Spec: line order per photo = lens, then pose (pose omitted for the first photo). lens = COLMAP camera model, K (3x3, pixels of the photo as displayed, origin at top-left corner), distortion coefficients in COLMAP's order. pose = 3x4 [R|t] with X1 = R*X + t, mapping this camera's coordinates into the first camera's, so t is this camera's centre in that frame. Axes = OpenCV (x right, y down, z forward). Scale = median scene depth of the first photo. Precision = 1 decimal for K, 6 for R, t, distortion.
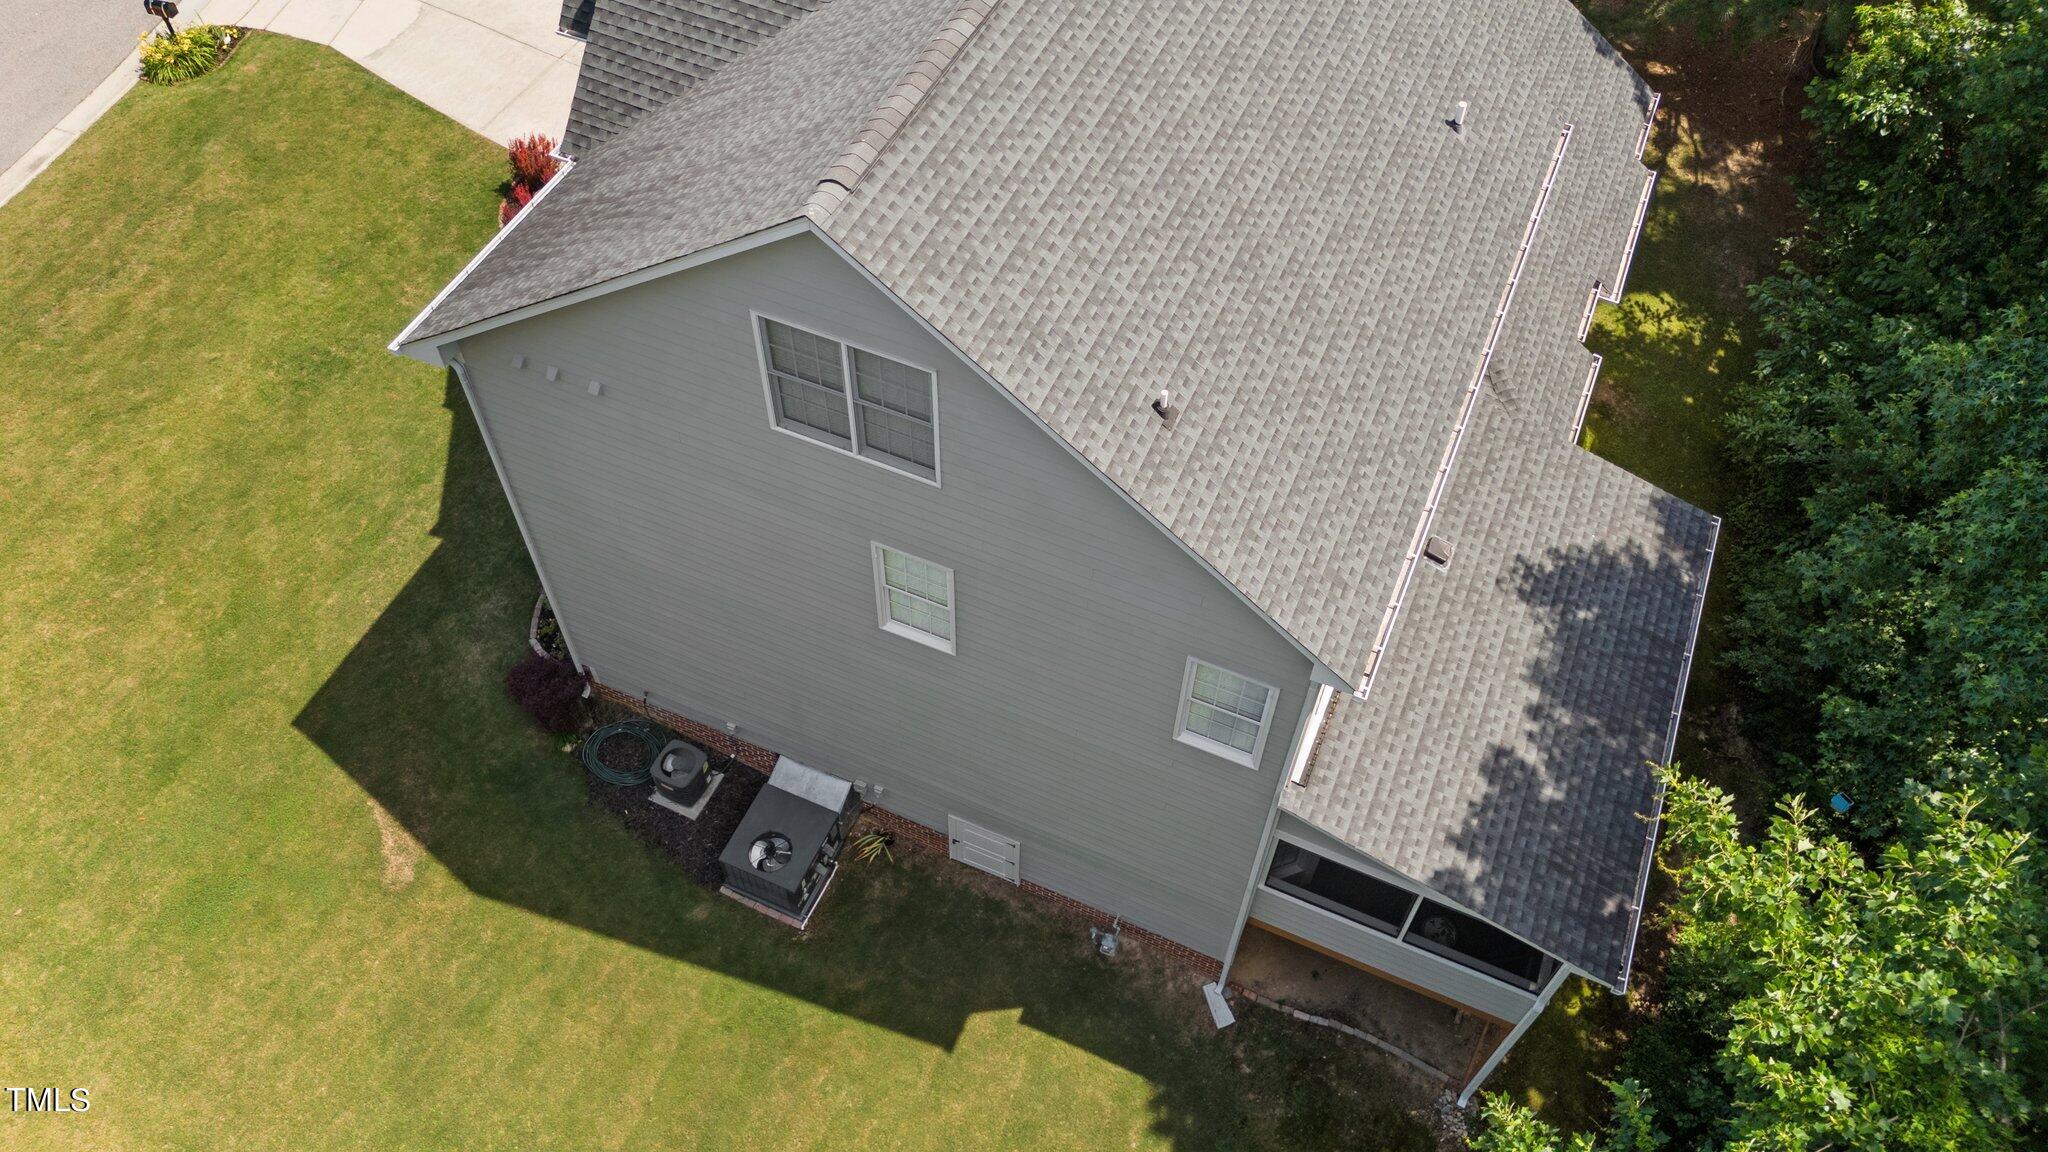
lens RADIAL K [[1523.7, 0, 1014.3], [0, 1523.7, 574.0], [0, 0, 1]] dist [0.059039, -0.066150]
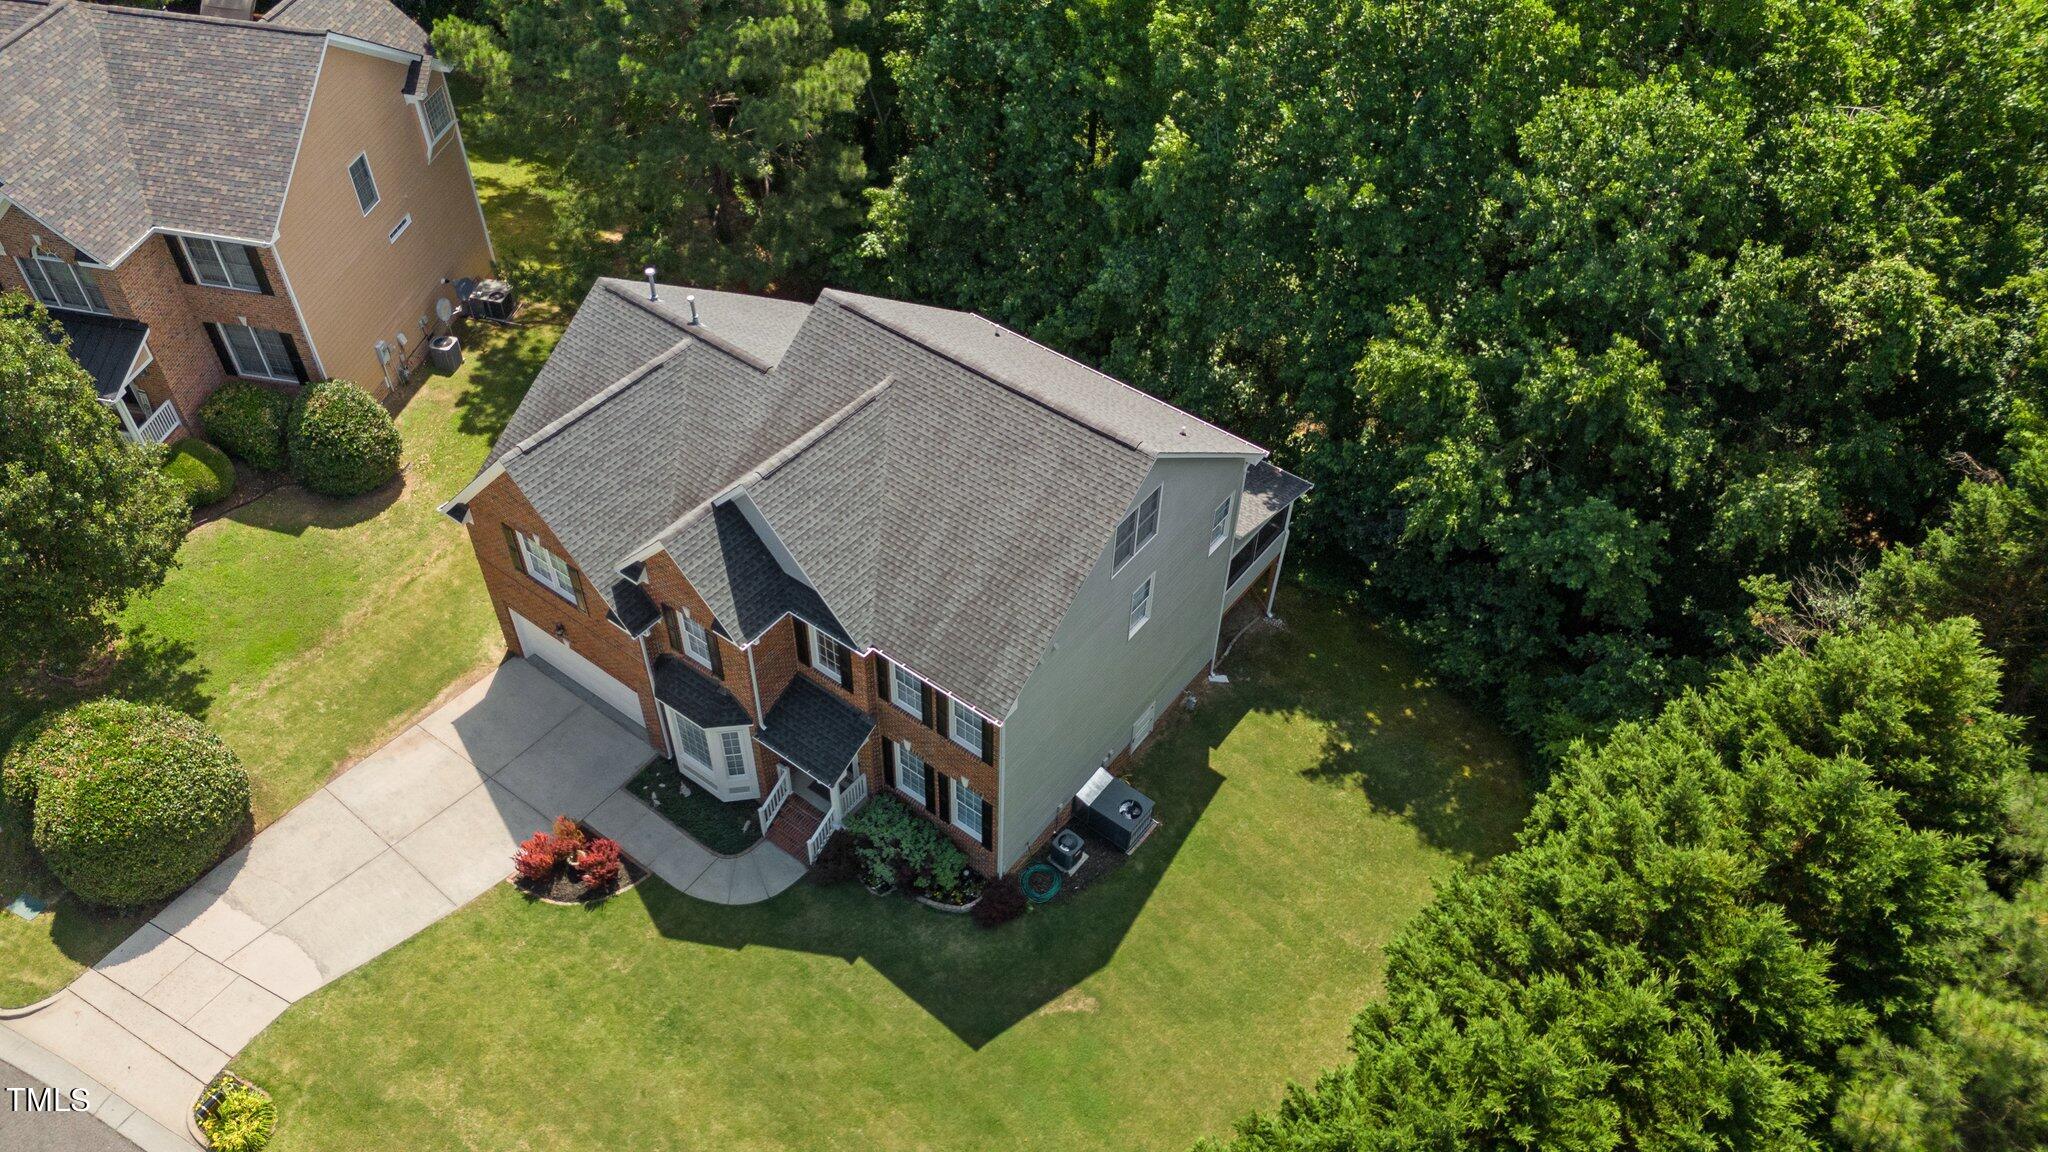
lens RADIAL K [[1523.7, 0, 1033.9], [0, 1523.7, 568.7], [0, 0, 1]] dist [0.059039, -0.066150]
pose [[0.222792, -0.699683, 0.678828, -1.122164], [0.765956, 0.556387, 0.322094, -0.606262], [-0.603055, 0.448193, 0.659885, -0.263110]]
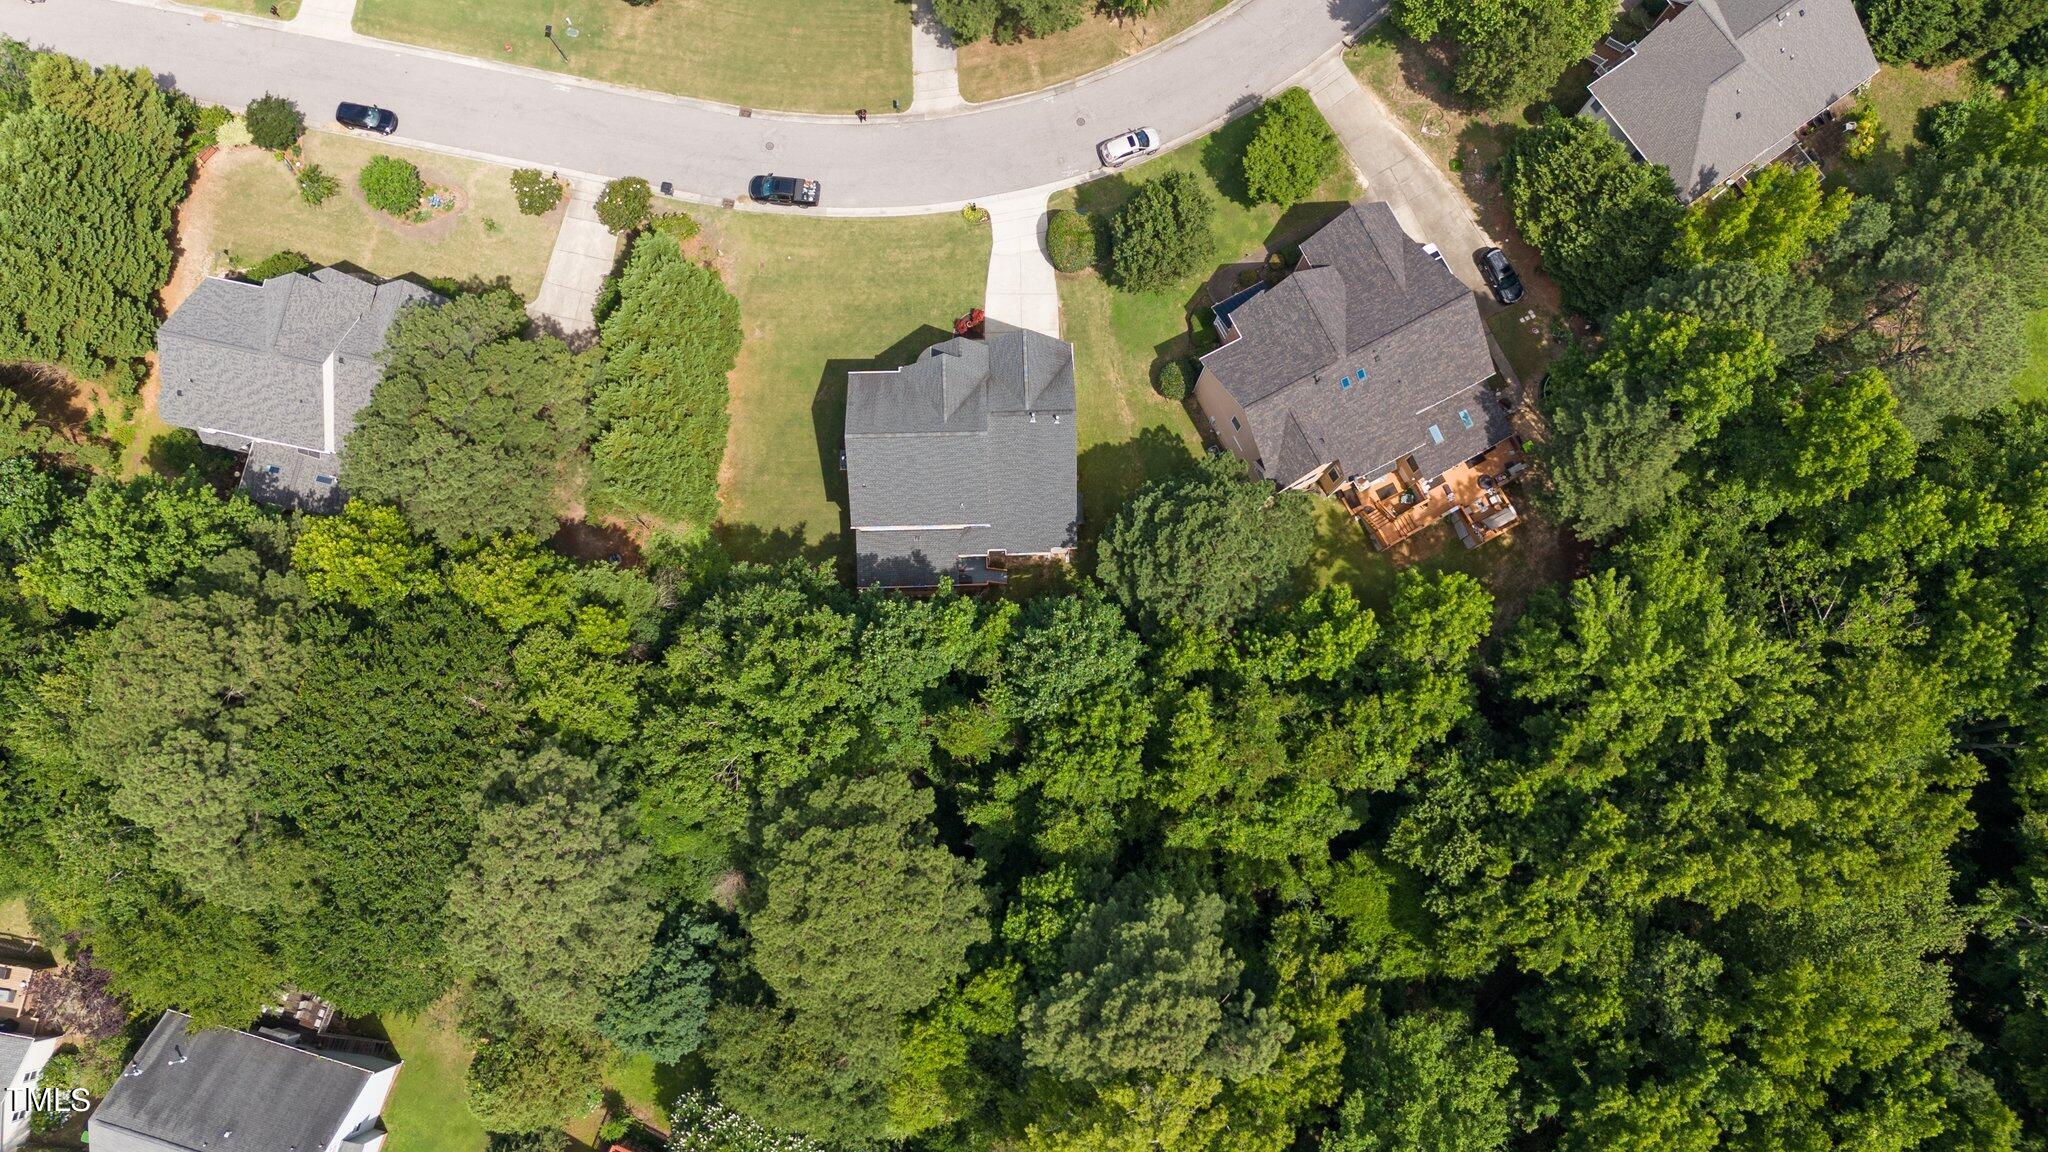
lens RADIAL K [[1523.7, 0, 1023.7], [0, 1523.7, 578.2], [0, 0, 1]] dist [0.059039, -0.066150]
pose [[0.429673, 0.889690, -0.154376, 1.197391], [-0.730951, 0.443072, 0.519036, -2.608121], [0.530181, -0.110174, 0.840696, -2.931880]]
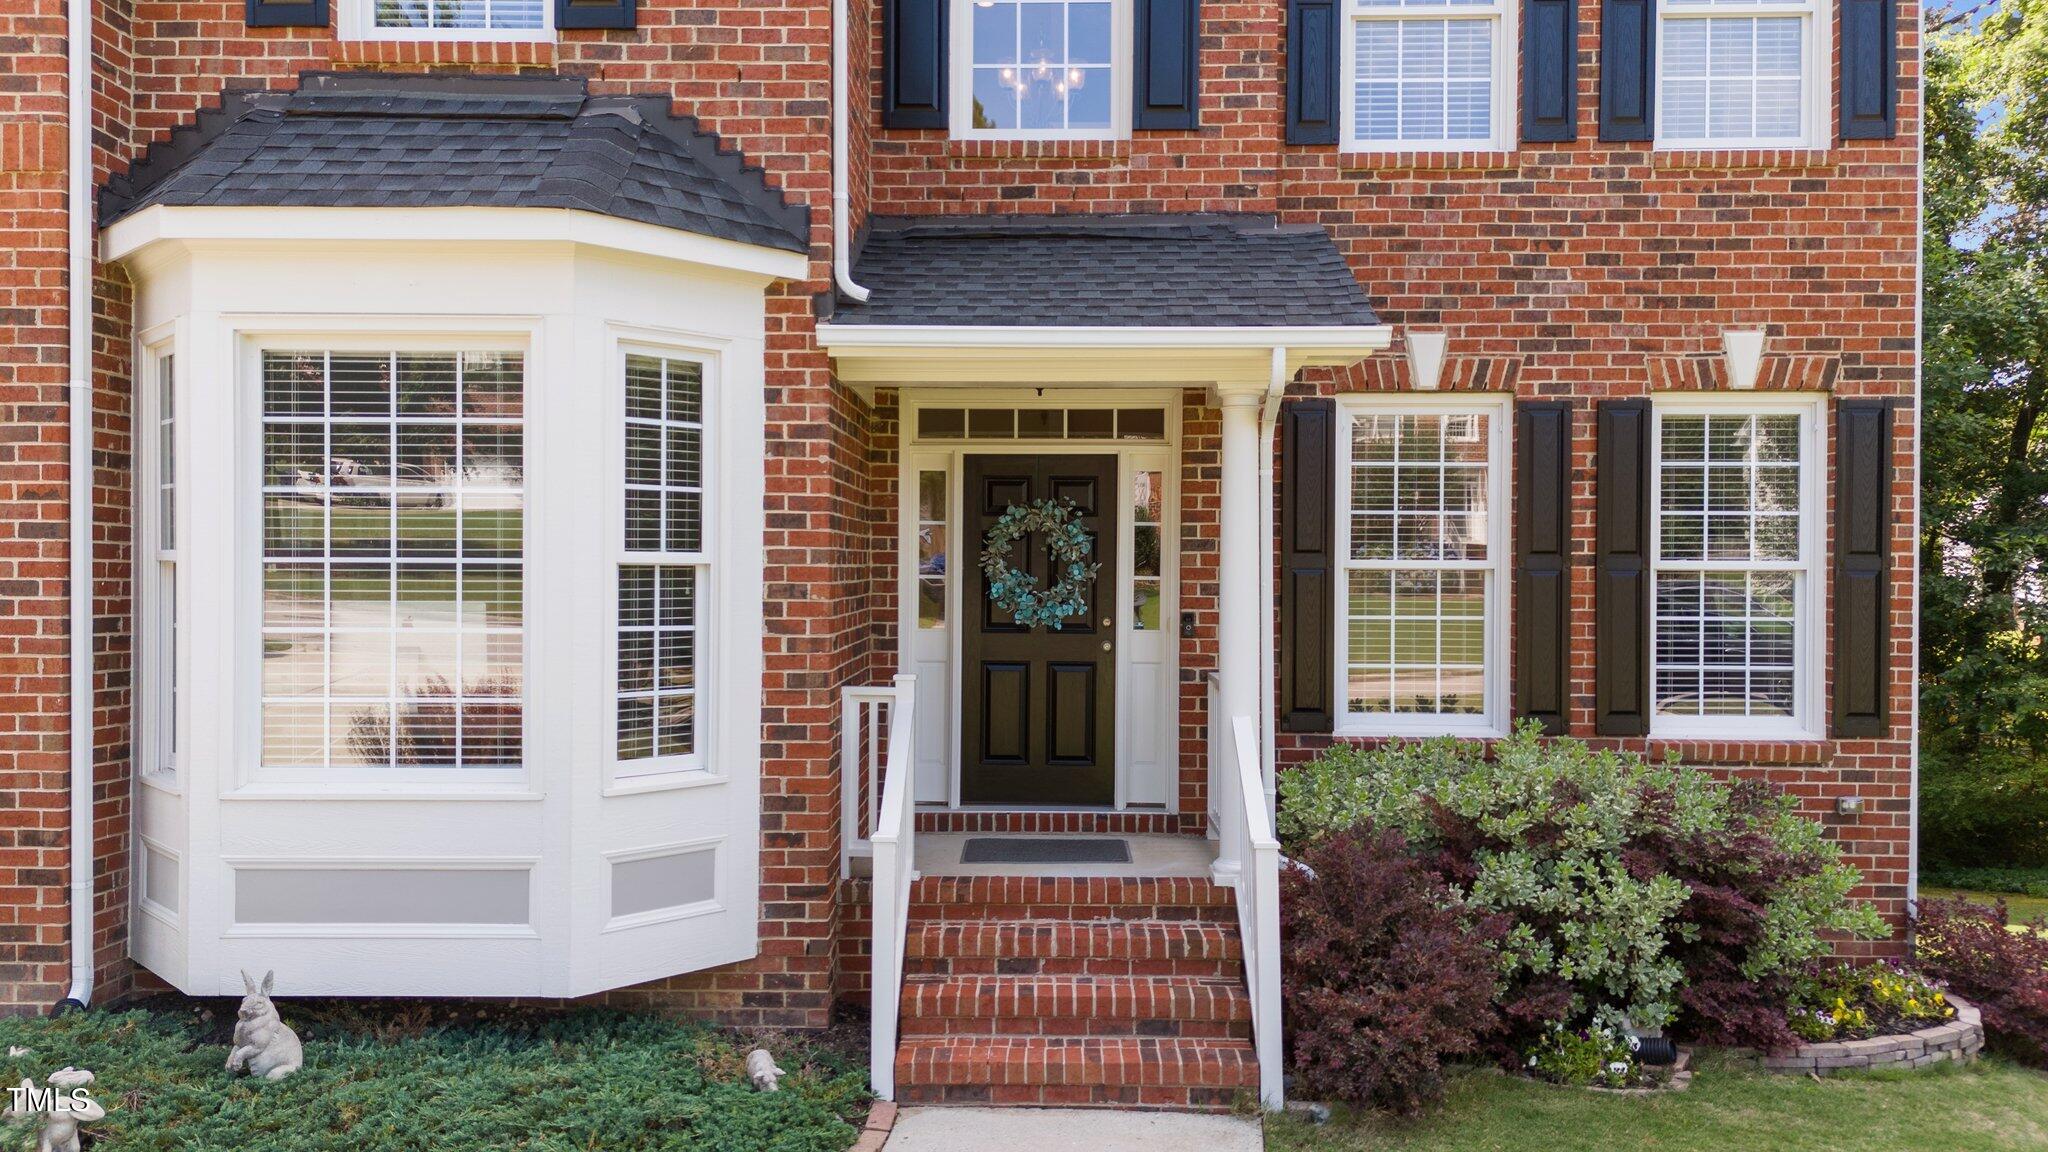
lens RADIAL K [[1523.7, 0, 1018.4], [0, 1523.7, 582.8], [0, 0, 1]] dist [0.059039, -0.066150]
pose [[-0.386583, -0.023551, 0.921954, -0.529446], [0.730627, 0.602219, 0.321741, -0.264617], [-0.562795, 0.797984, -0.215600, 1.094692]]
